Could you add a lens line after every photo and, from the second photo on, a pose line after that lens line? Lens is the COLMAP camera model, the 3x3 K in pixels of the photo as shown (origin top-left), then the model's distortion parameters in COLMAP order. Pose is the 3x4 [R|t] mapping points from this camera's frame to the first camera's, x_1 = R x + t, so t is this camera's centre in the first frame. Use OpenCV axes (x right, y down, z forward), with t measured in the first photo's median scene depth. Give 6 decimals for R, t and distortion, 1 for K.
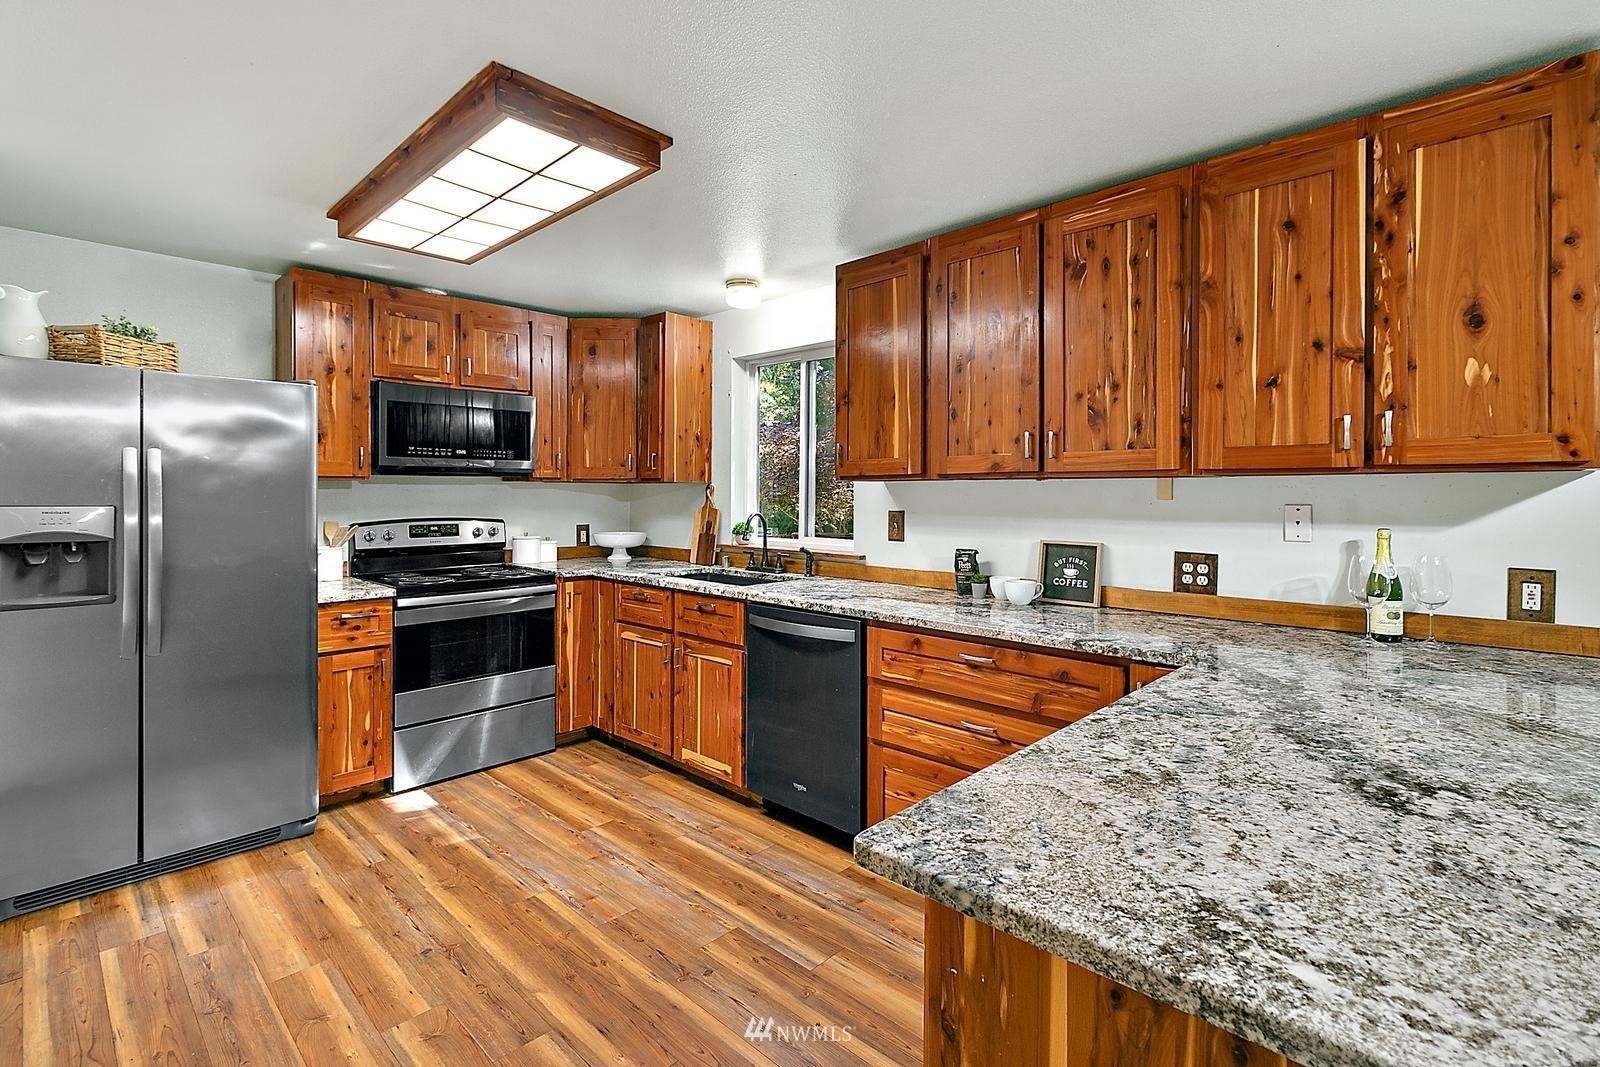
lens RADIAL K [[745.3, 0, 801.0], [0, 745.3, 494.3], [0, 0, 1]] dist [0.001092, -0.000292]
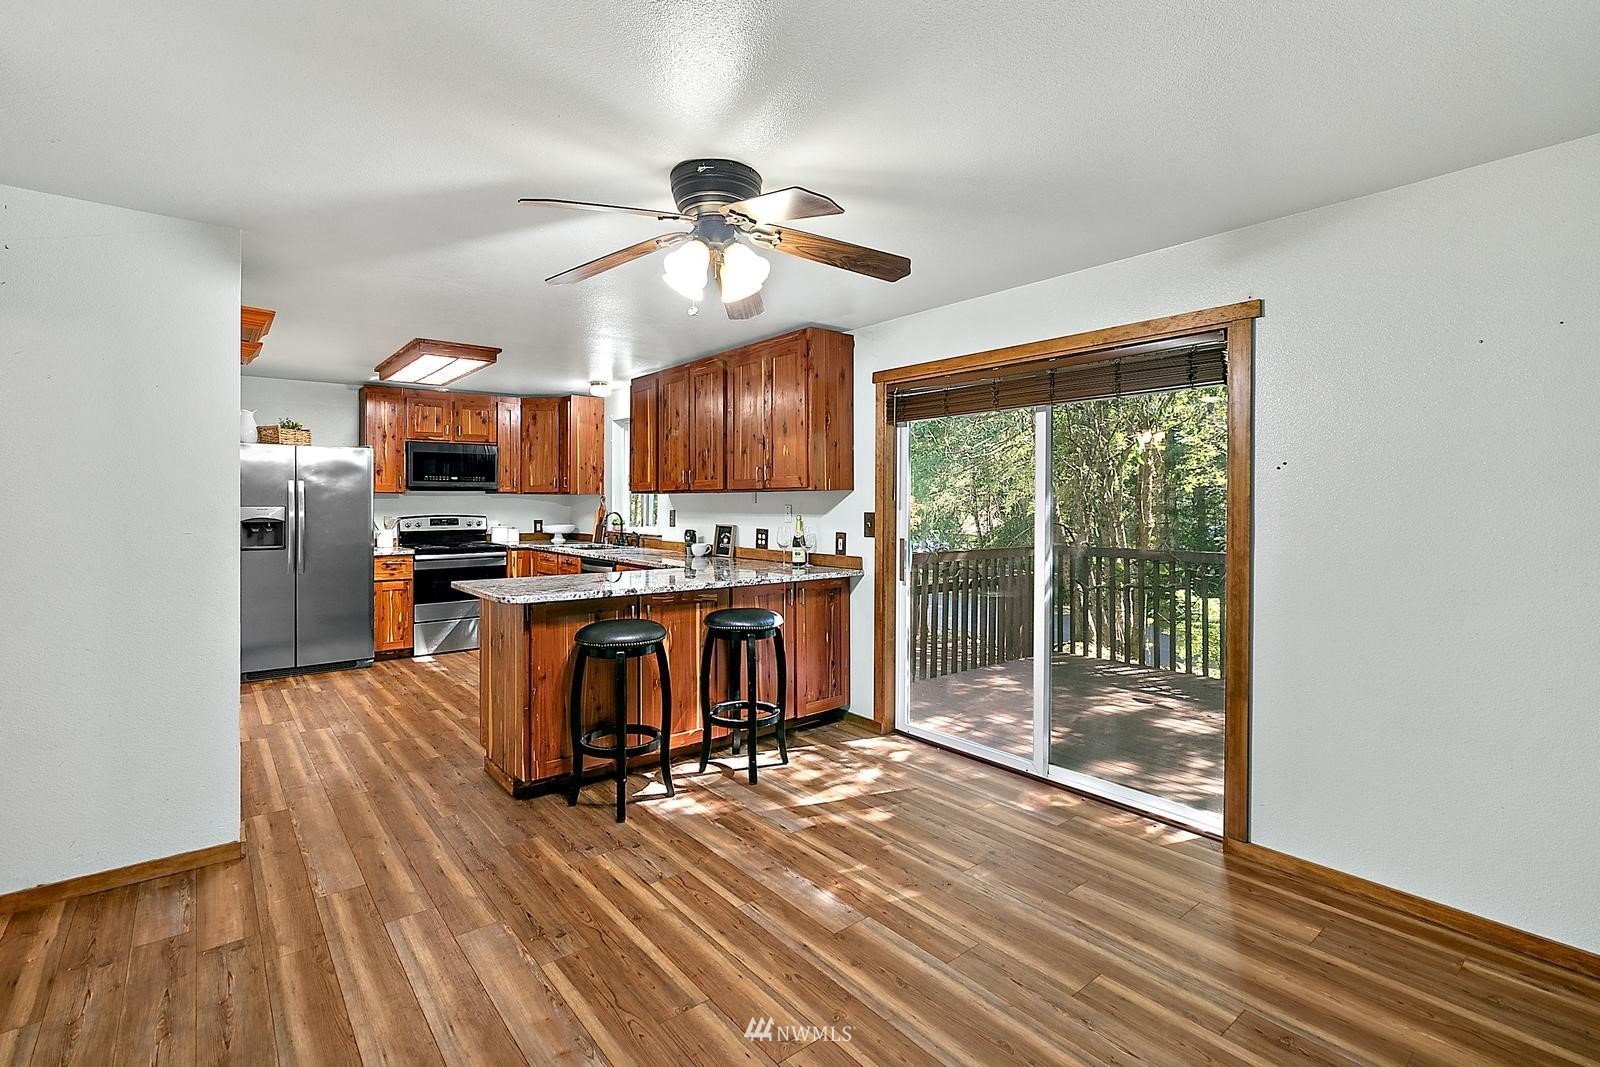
lens RADIAL K [[735.6, 0, 795.7], [0, 735.6, 504.7], [0, 0, 1]] dist [0.001229, 0.000126]
pose [[0.992325, -0.001661, -0.123647, 0.940084], [0.002161, 0.999990, 0.003903, 0.004202], [0.123639, -0.004140, 0.992319, -1.077973]]
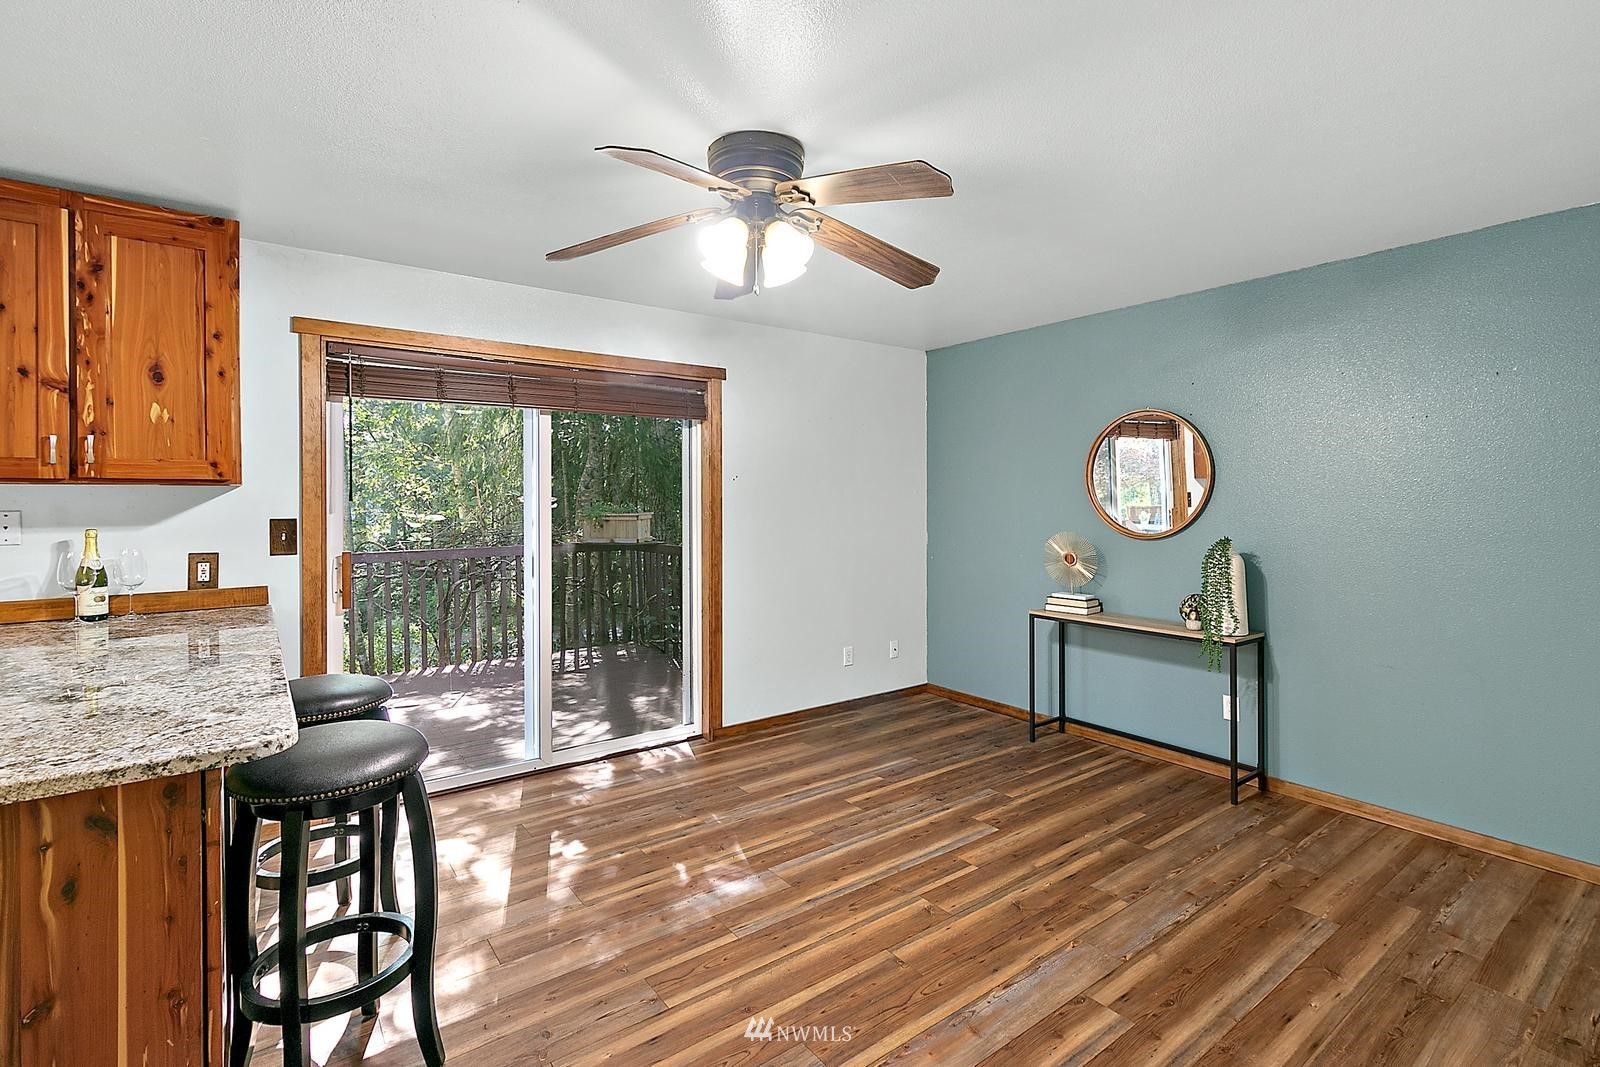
lens RADIAL K [[735.6, 0, 795.7], [0, 735.6, 504.7], [0, 0, 1]] dist [0.001229, 0.000126]
pose [[0.170853, -0.007750, 0.985266, -0.189612], [0.003260, 0.999968, 0.007300, 0.000568], [-0.985291, 0.001964, 0.170873, -0.311014]]
